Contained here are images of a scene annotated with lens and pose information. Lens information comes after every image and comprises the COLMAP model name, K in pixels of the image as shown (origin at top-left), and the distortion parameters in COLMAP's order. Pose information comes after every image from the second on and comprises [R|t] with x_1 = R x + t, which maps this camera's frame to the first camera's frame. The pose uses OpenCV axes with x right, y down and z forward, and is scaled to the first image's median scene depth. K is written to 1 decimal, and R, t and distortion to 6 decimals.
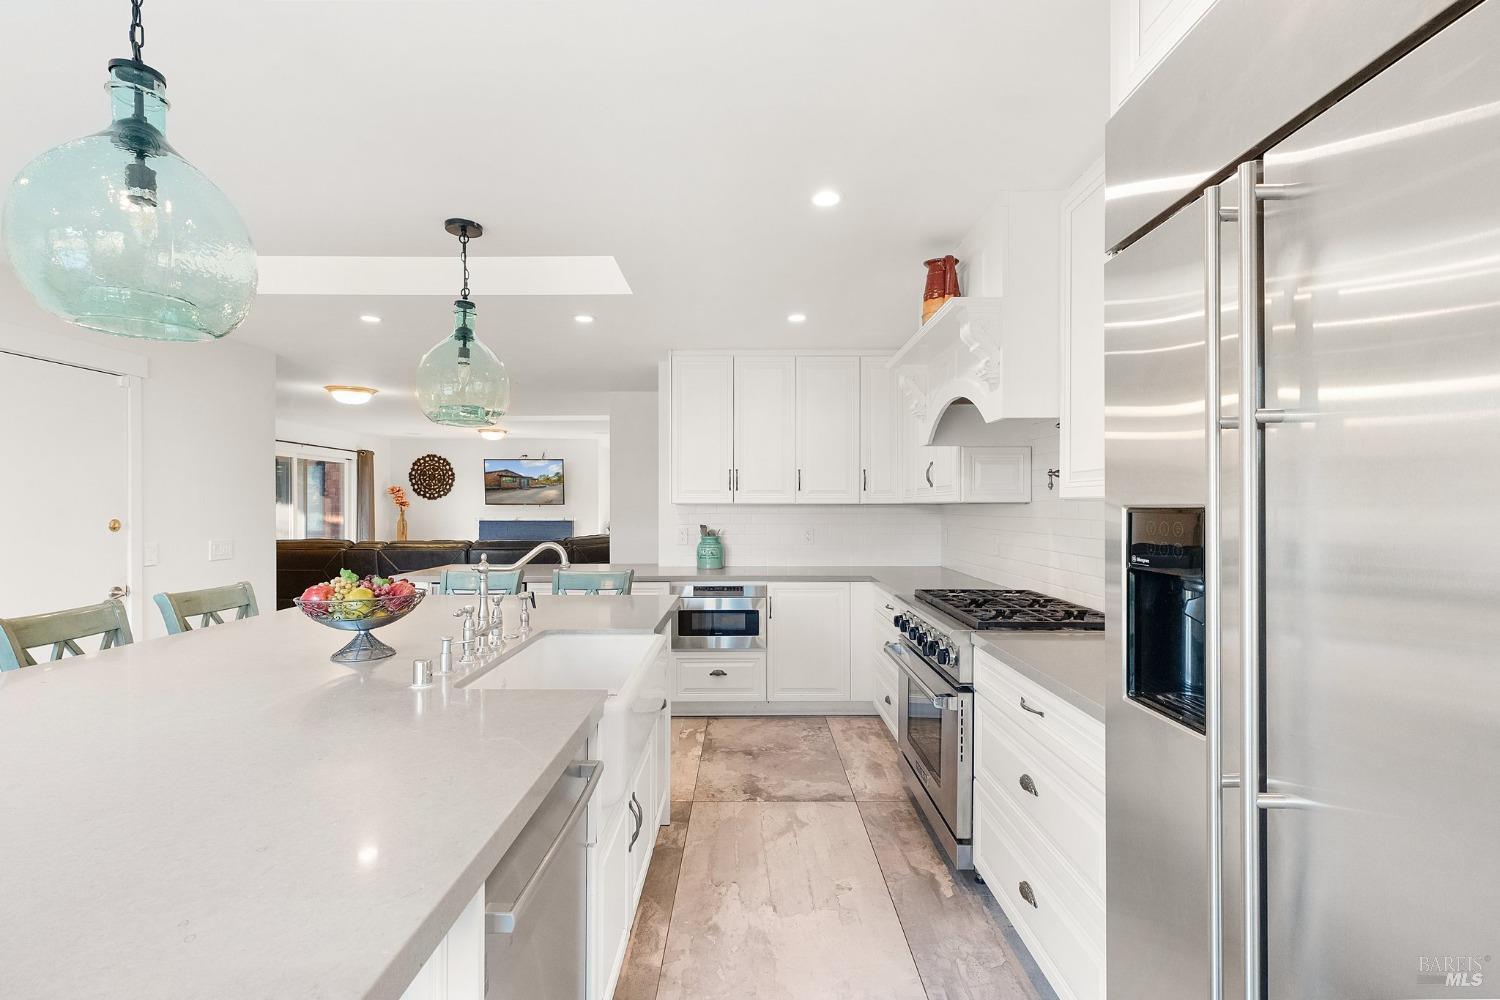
lens RADIAL K [[672.0, 0, 750.0], [0, 672.0, 500.8], [0, 0, 1]] dist [-0.001468, -0.000576]
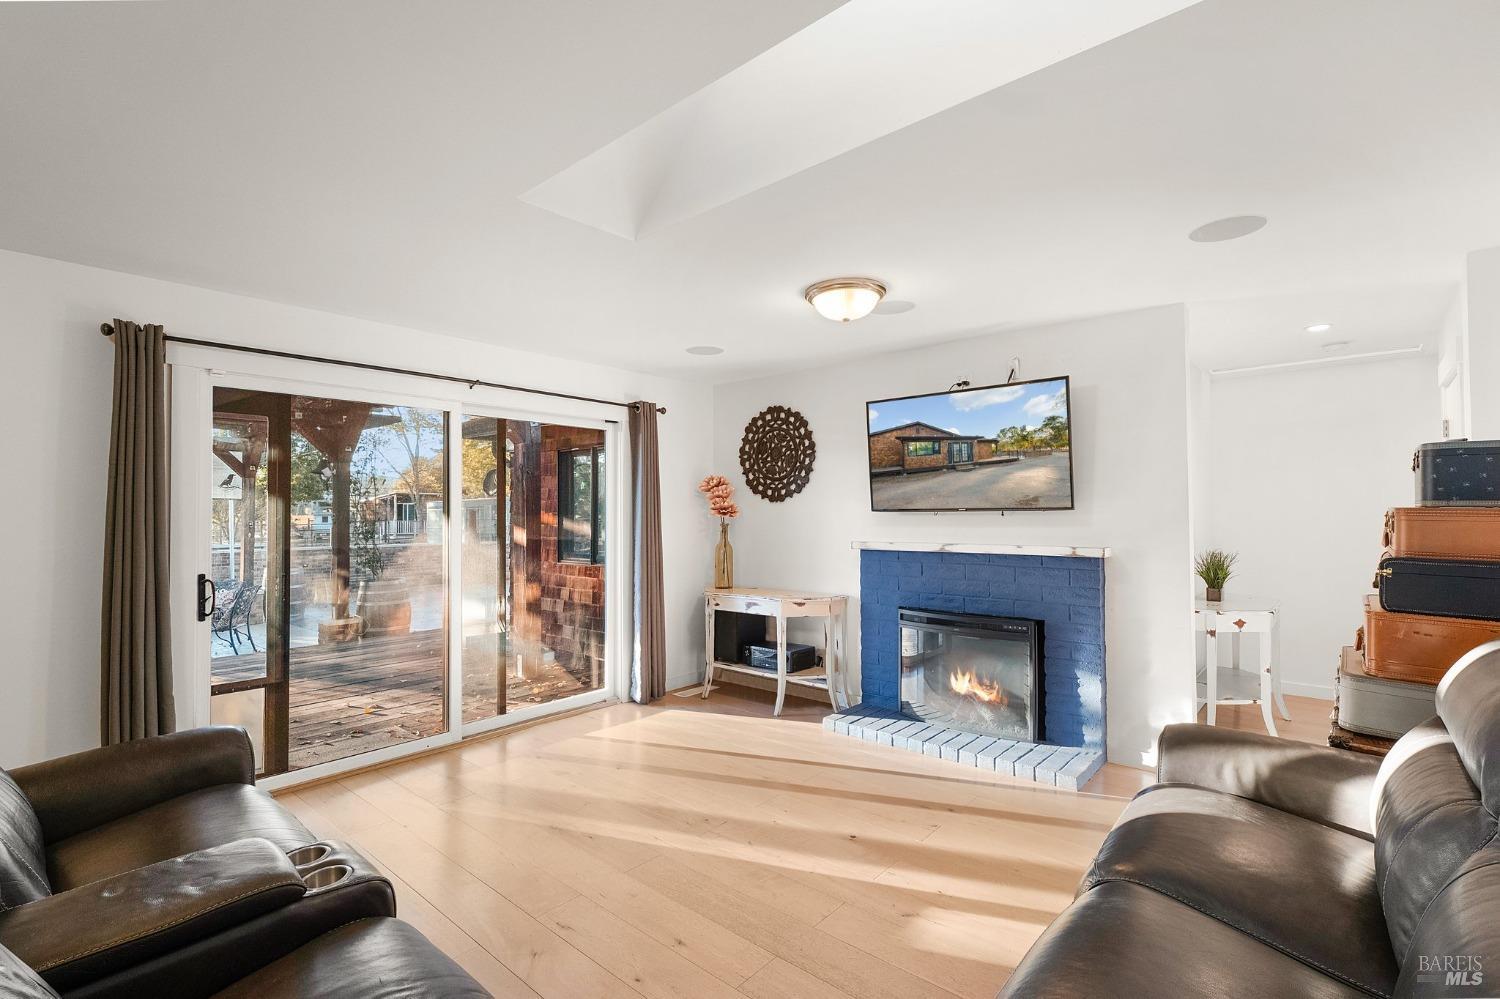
lens RADIAL K [[672.0, 0, 753.8], [0, 672.0, 504.1], [0, 0, 1]] dist [-0.001468, -0.000576]
pose [[0.749116, -0.014297, -0.662285, -0.172650], [0.005749, 0.999870, -0.015082, 0.006969], [0.662414, 0.007491, 0.749100, 0.638430]]
